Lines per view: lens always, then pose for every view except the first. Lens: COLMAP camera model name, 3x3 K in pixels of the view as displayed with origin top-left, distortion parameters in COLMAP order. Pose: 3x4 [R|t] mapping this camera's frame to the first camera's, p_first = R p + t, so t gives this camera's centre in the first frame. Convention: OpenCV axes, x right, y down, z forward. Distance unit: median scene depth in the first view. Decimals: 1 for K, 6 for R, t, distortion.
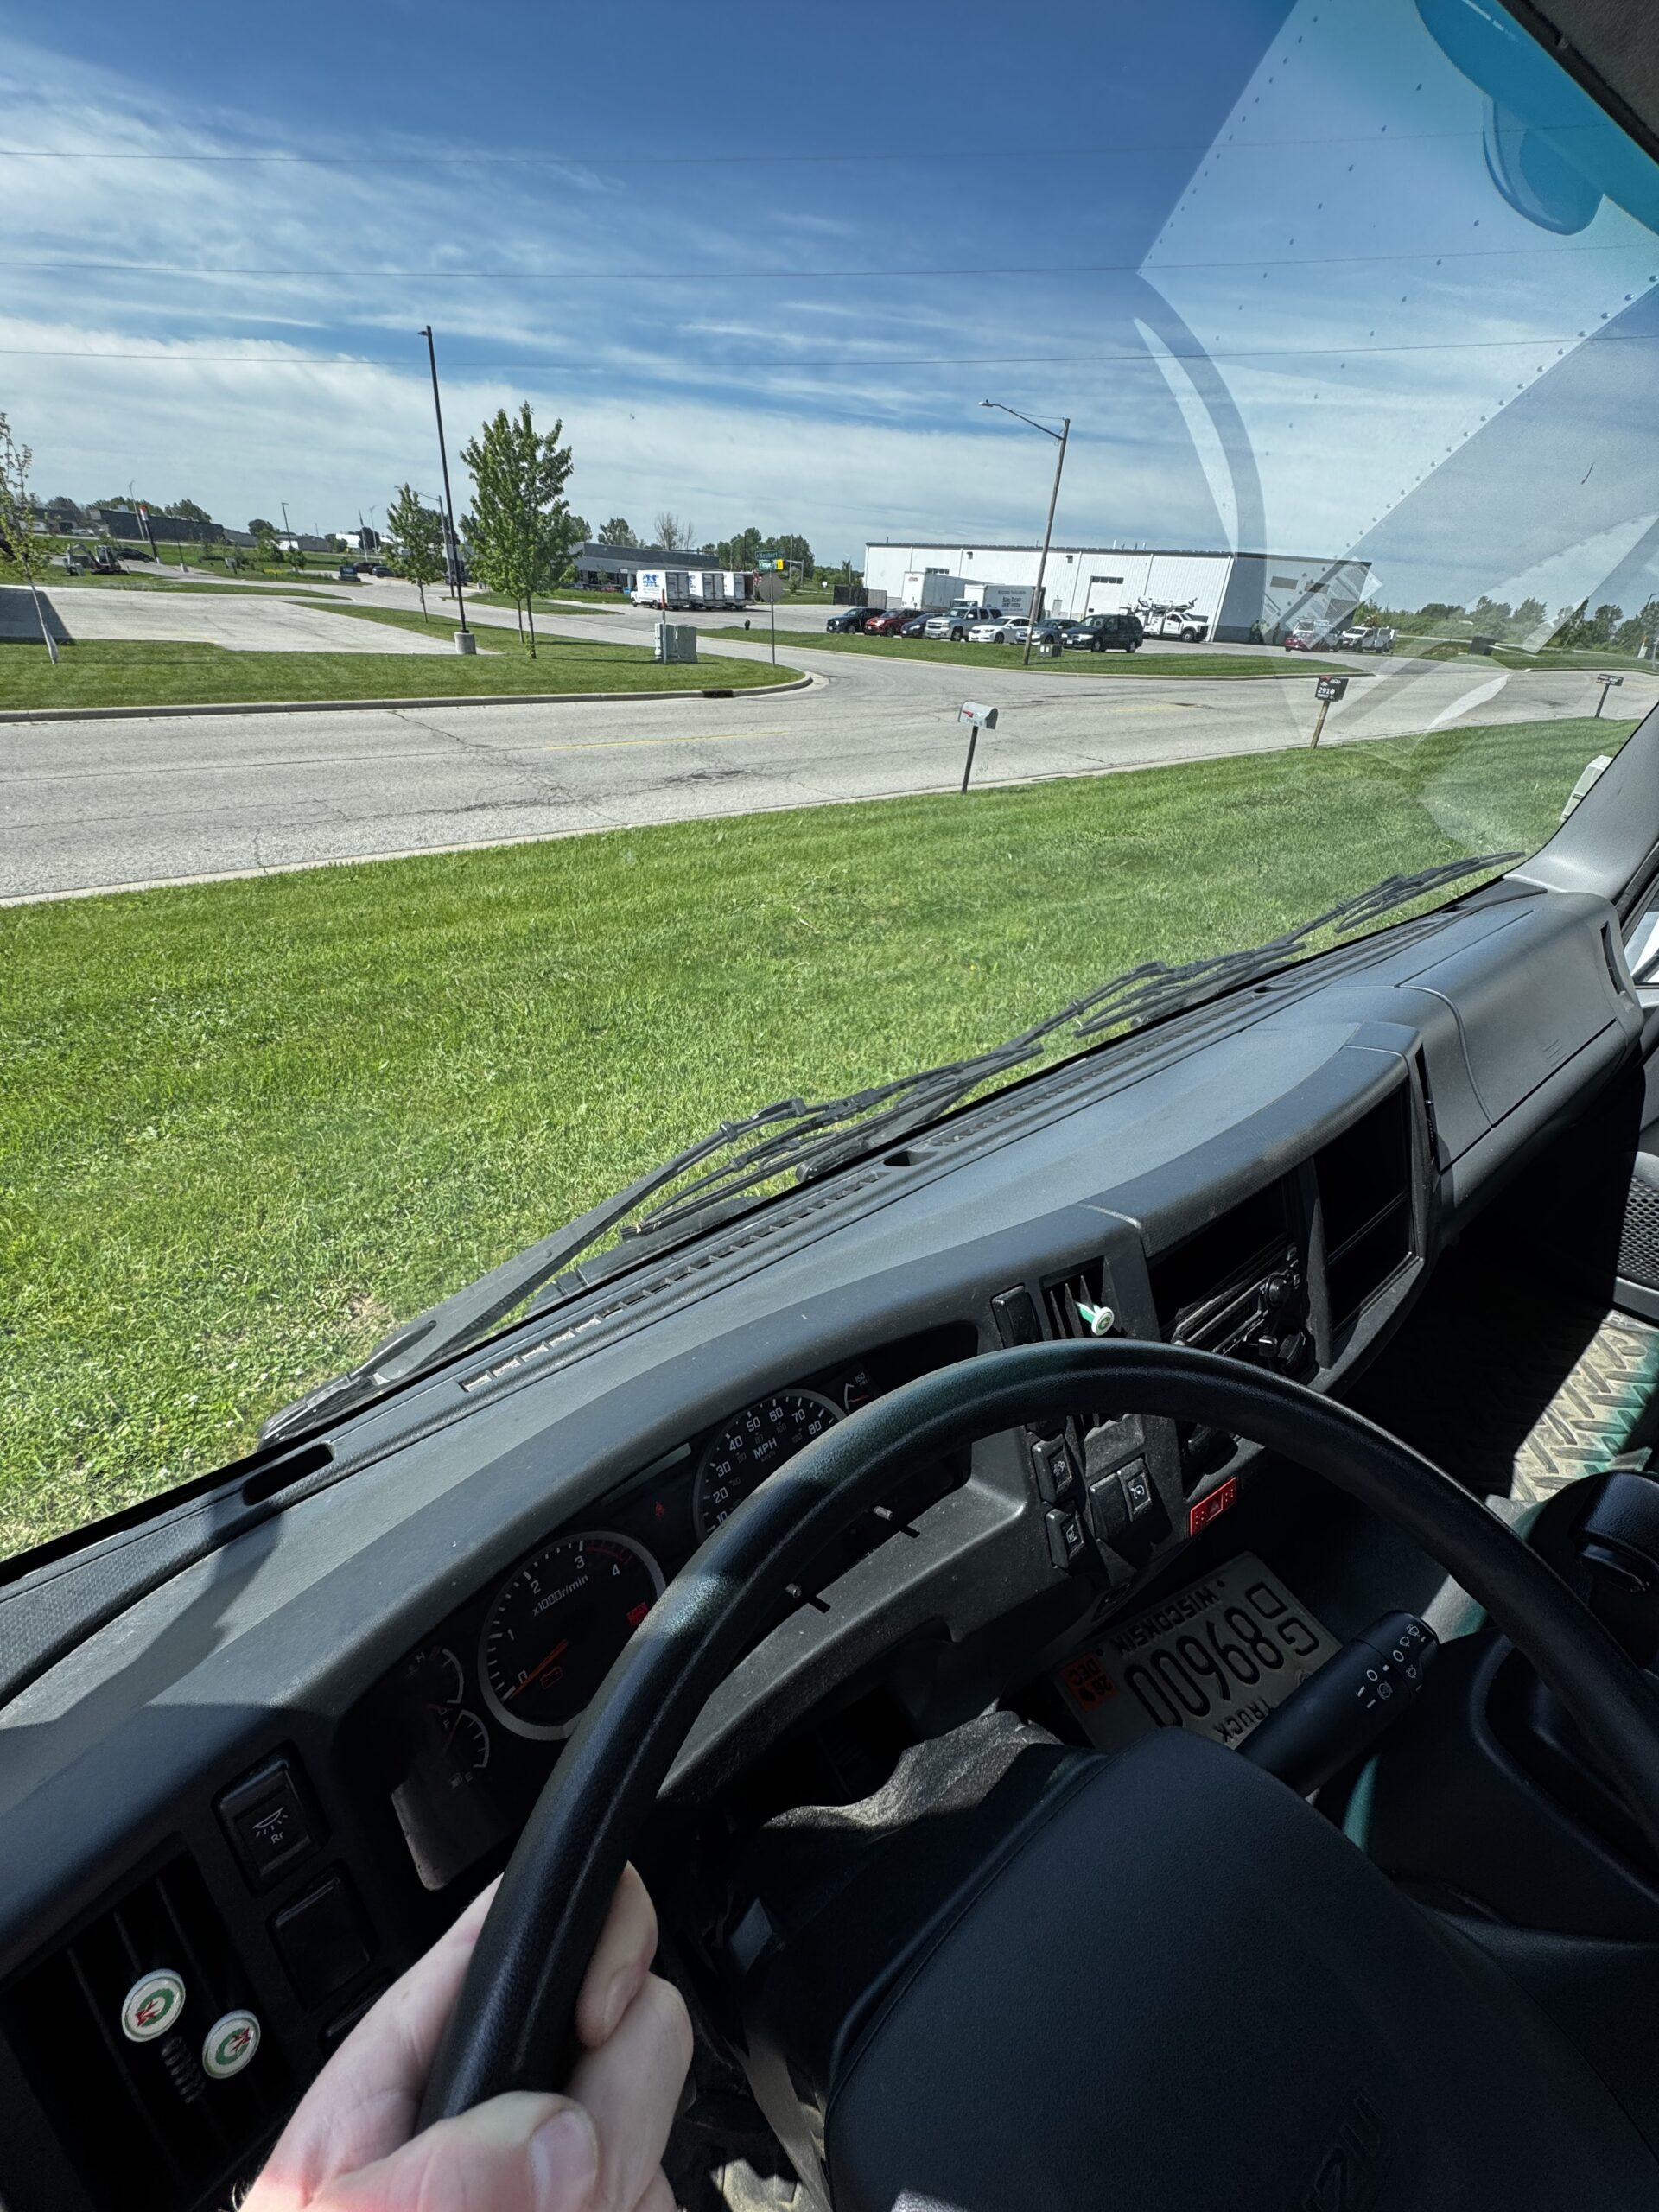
lens RADIAL K [[875.0, 0, 824.8], [0, 875.0, 1096.1], [0, 0, 1]] dist [-0.002467, -0.000238]
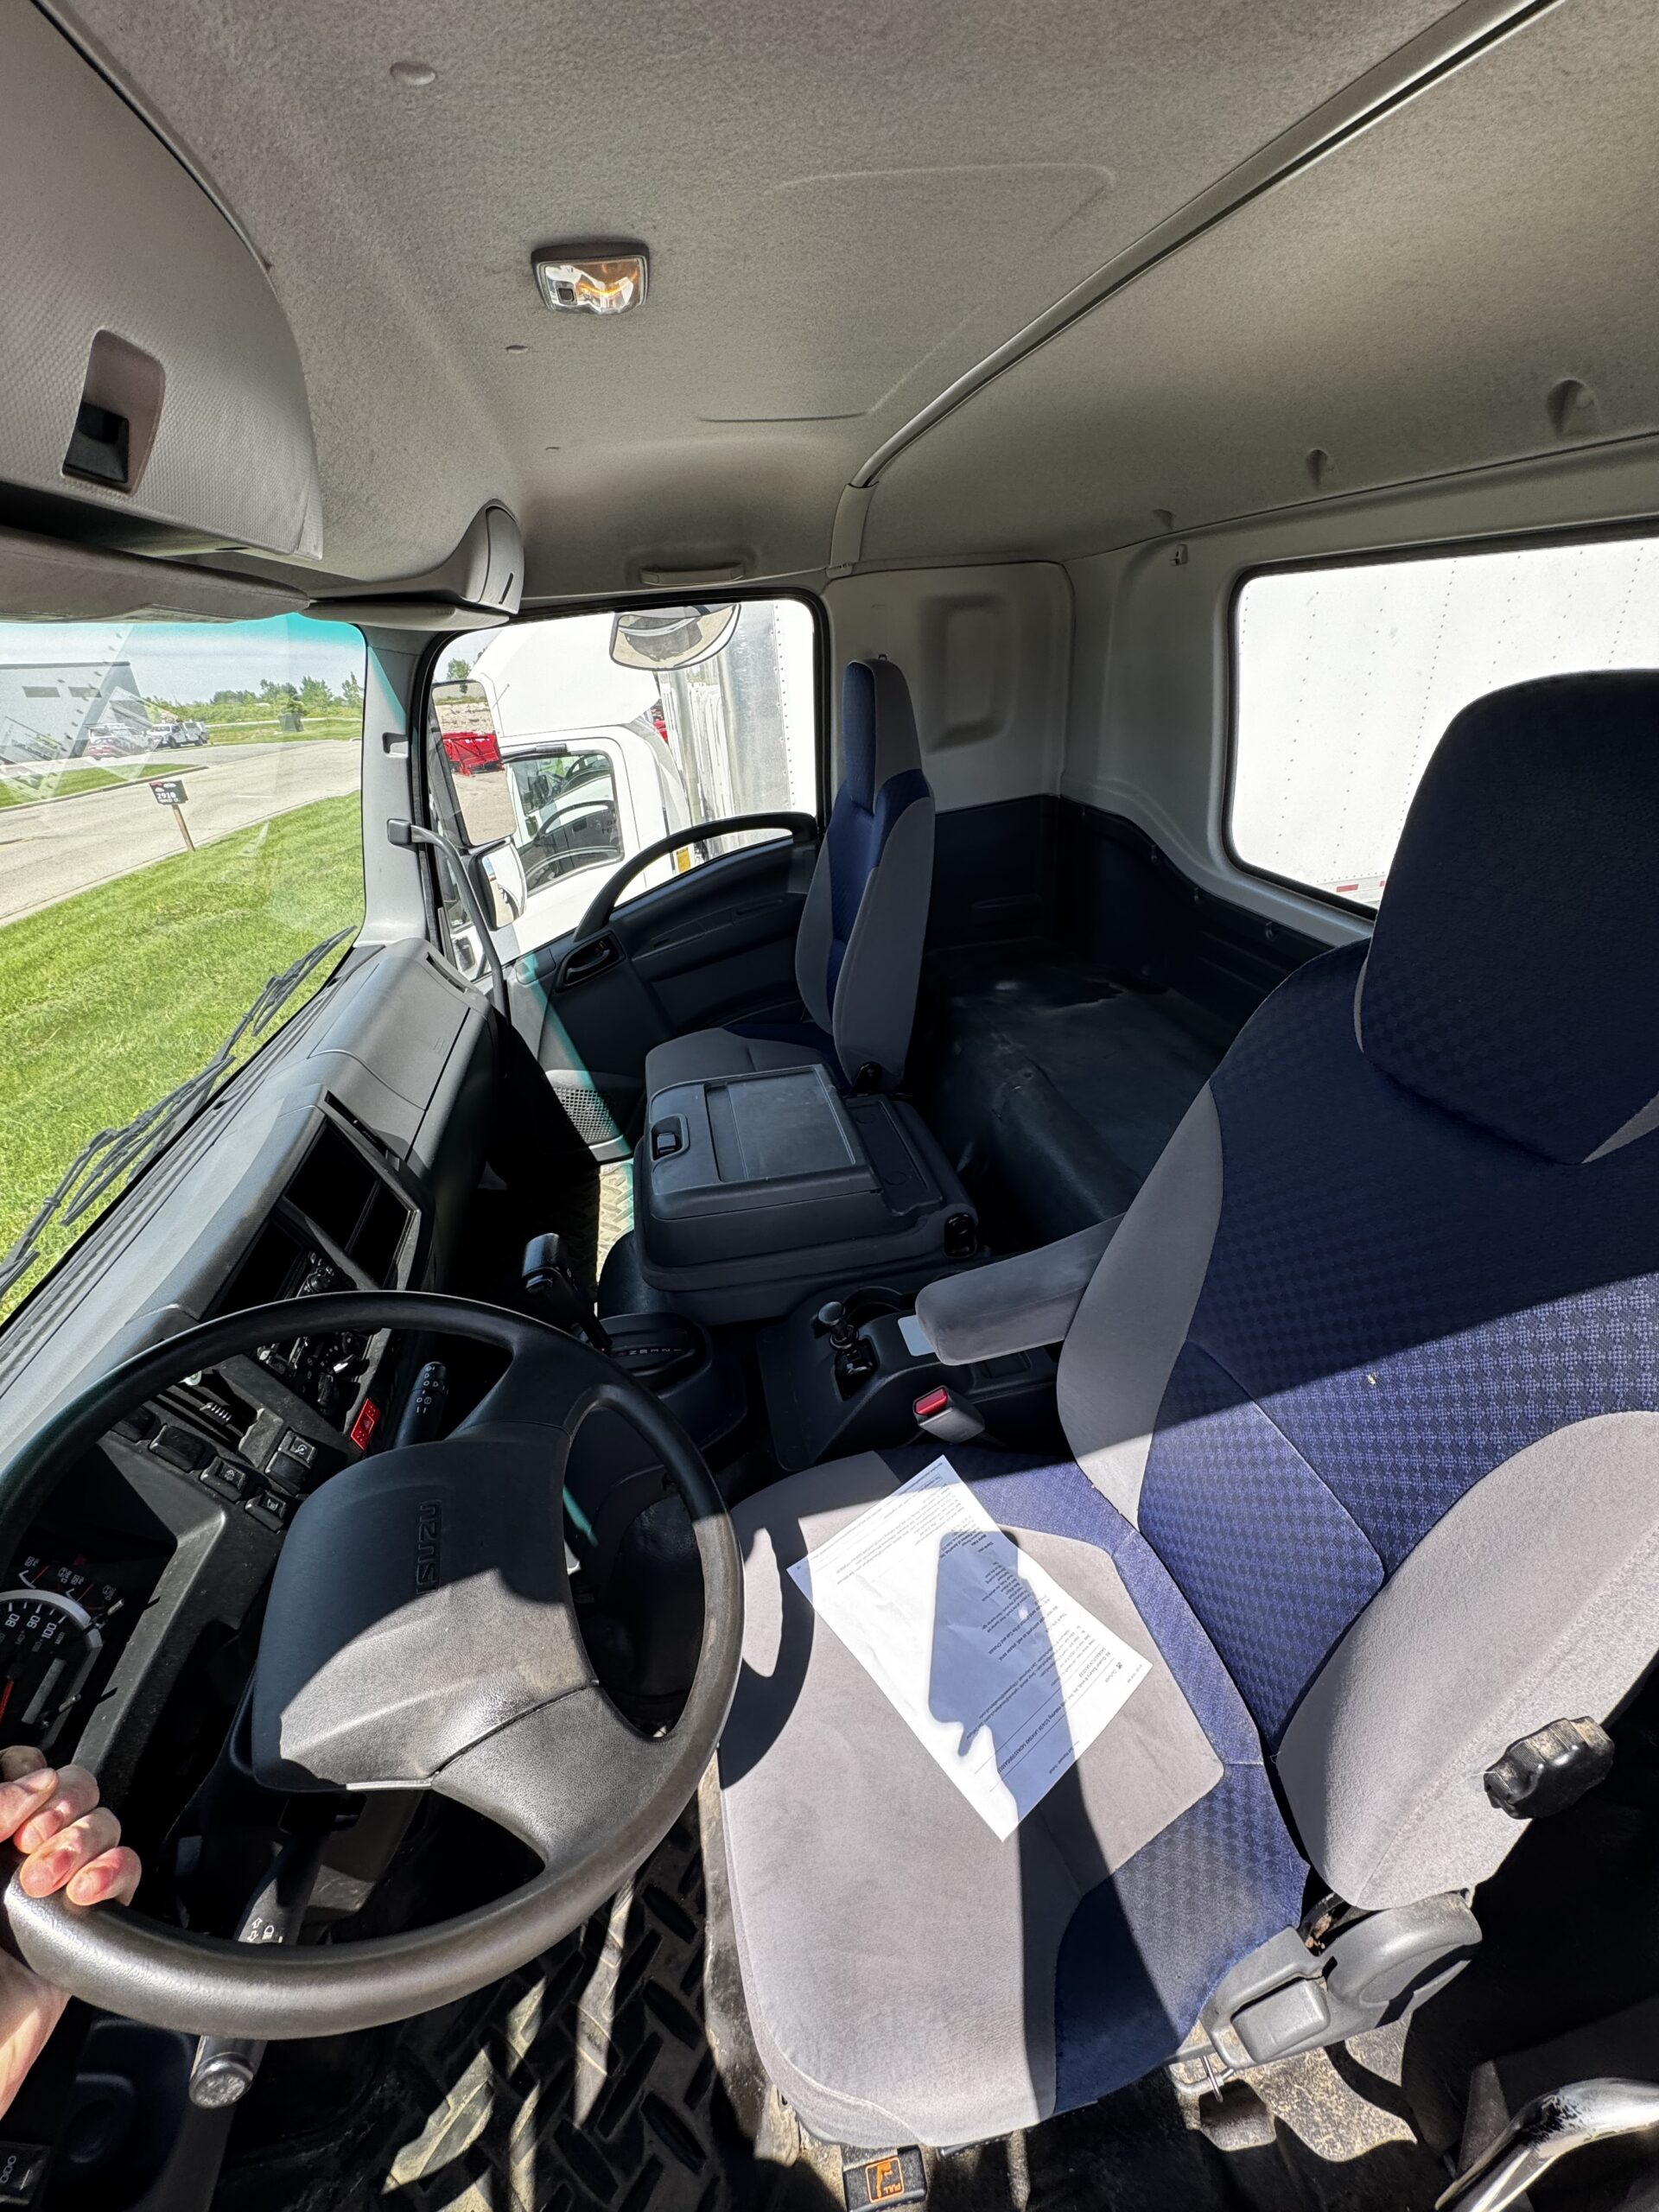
lens RADIAL K [[875.0, 0, 824.8], [0, 875.0, 1096.1], [0, 0, 1]] dist [-0.002467, -0.000238]
pose [[0.441989, -0.463513, 0.767985, -0.051287], [0.524041, 0.828284, 0.198311, 0.069584], [-0.728030, 0.314804, 0.608992, -0.361748]]
